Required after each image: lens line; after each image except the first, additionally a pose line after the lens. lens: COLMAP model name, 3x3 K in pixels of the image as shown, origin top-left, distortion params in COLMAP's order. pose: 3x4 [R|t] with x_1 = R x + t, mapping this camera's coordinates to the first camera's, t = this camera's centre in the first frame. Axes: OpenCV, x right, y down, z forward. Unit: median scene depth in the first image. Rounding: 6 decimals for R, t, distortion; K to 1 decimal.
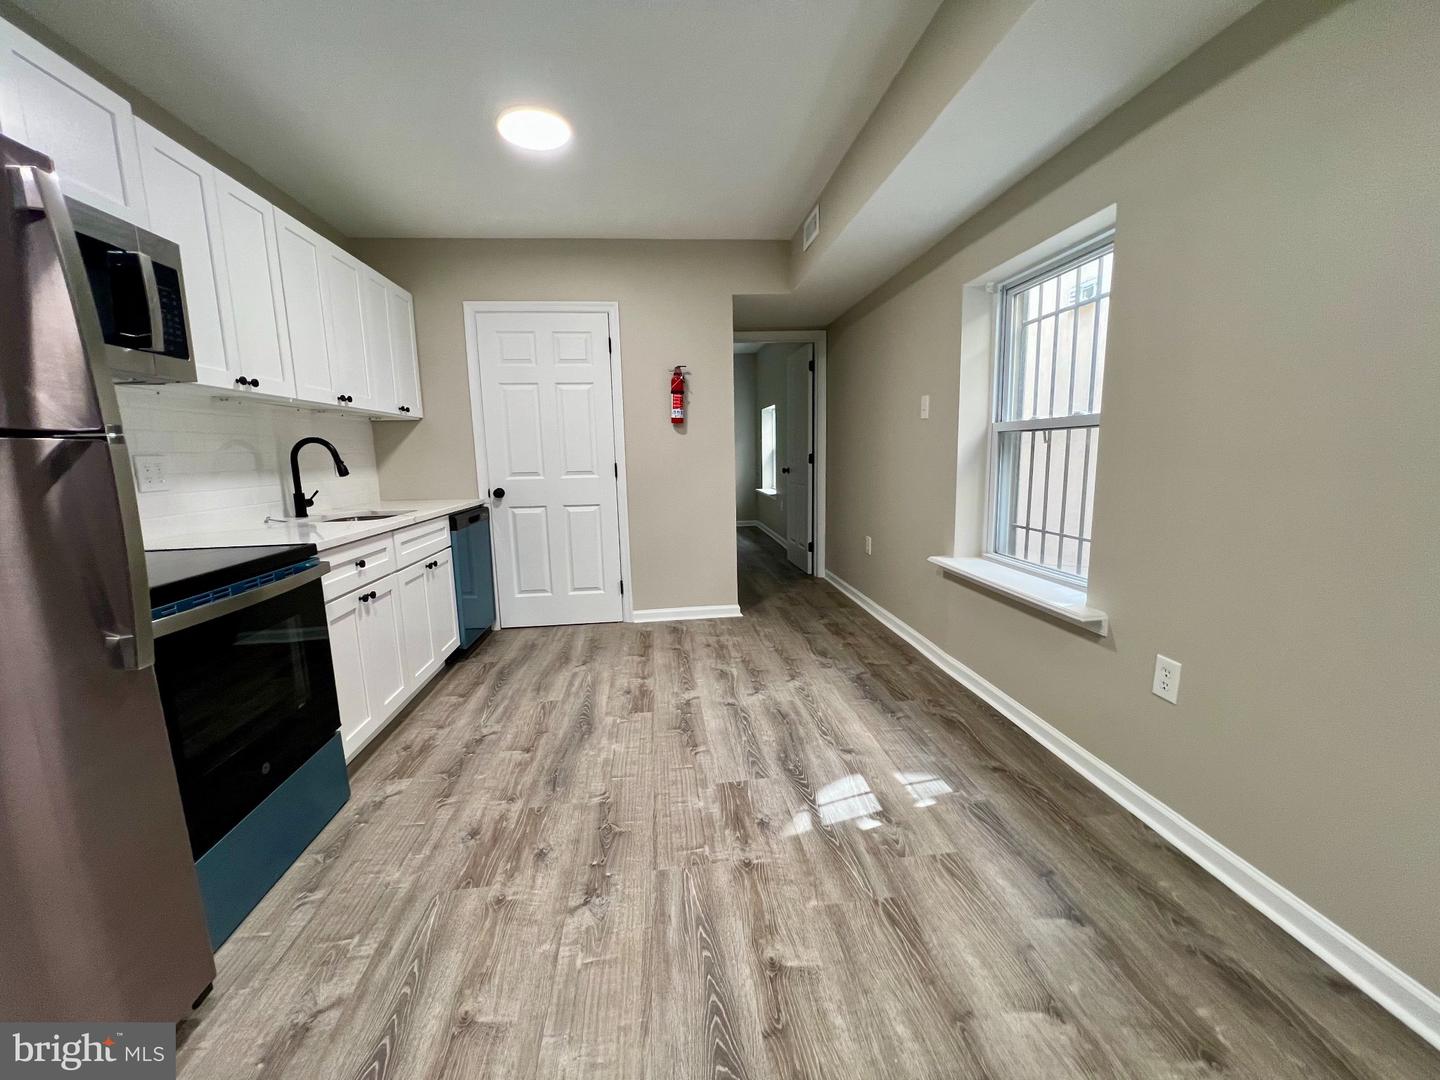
lens RADIAL K [[577.3, 0, 723.6], [0, 577.3, 543.6], [0, 0, 1]] dist [-0.004076, 0.000703]
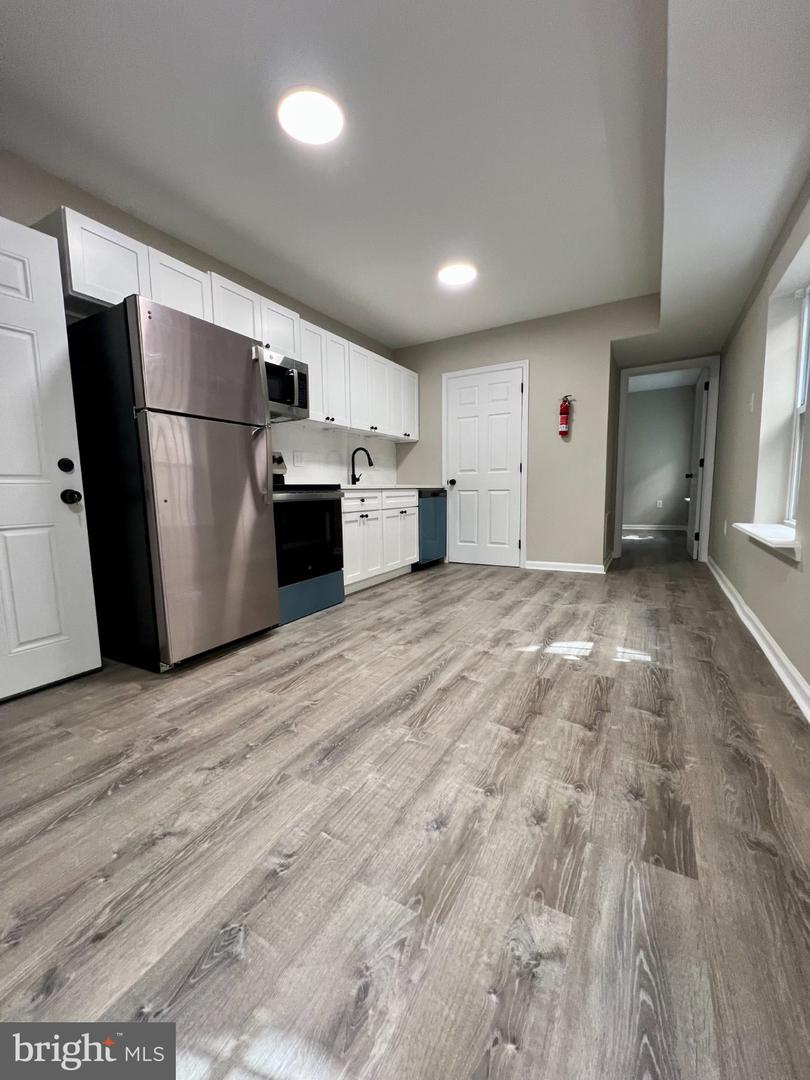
lens RADIAL K [[432.9, 0, 403.0], [0, 432.9, 539.6], [0, 0, 1]] dist [-0.004076, 0.000703]
pose [[0.805830, 0.075597, -0.587302, 0.470388], [-0.093291, 0.995639, 0.000156, 0.174504], [0.584753, 0.054665, 0.809368, -0.217566]]
